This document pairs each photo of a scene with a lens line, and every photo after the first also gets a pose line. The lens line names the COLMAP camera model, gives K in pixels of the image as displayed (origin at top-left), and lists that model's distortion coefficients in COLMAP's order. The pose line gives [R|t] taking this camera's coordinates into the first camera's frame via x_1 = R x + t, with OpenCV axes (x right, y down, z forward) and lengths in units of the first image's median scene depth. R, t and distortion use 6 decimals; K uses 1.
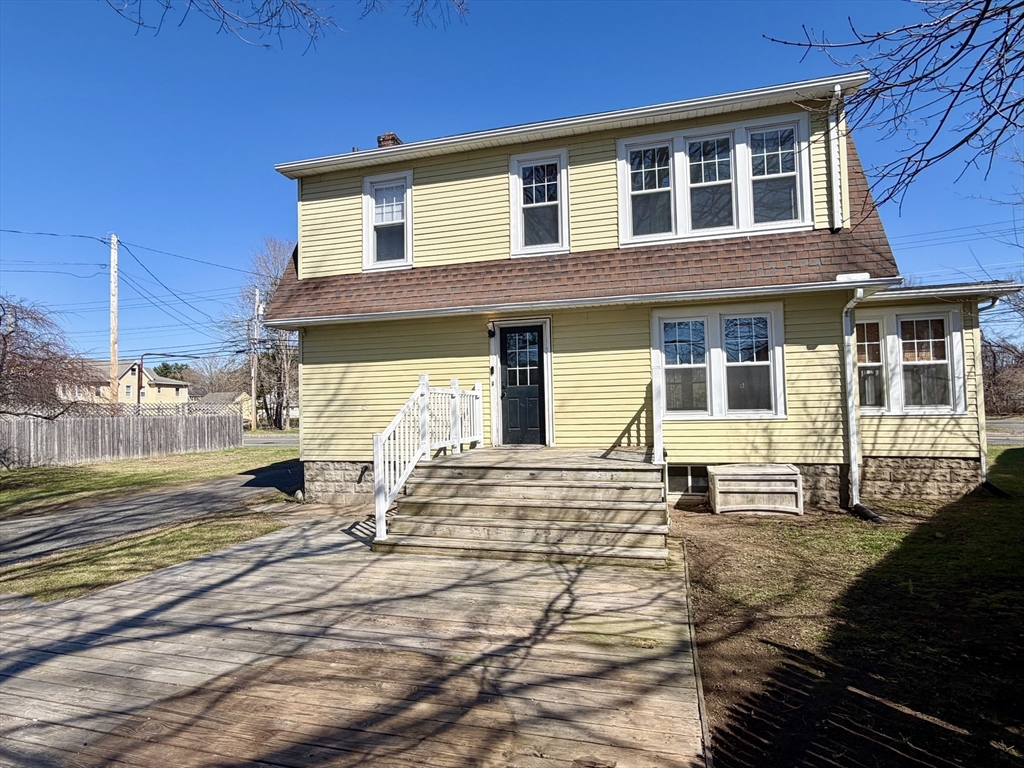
lens RADIAL K [[531.2, 0, 512.0], [0, 531.2, 384.0], [0, 0, 1]] dist [-0.001721, -0.000238]
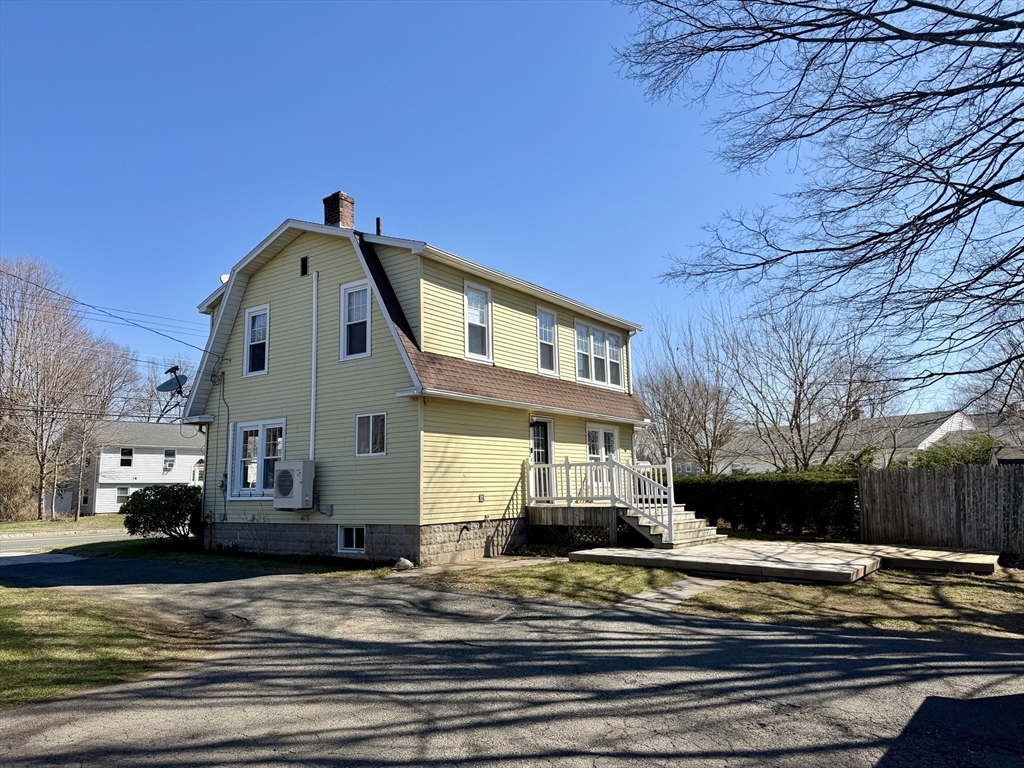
lens RADIAL K [[717.2, 0, 510.1], [0, 717.2, 389.3], [0, 0, 1]] dist [0.126458, -0.182938]
pose [[0.371339, 0.148987, 0.916466, -1.732817], [-0.017695, 0.987999, -0.153446, 0.101552], [-0.928329, 0.040764, 0.369519, 0.329941]]
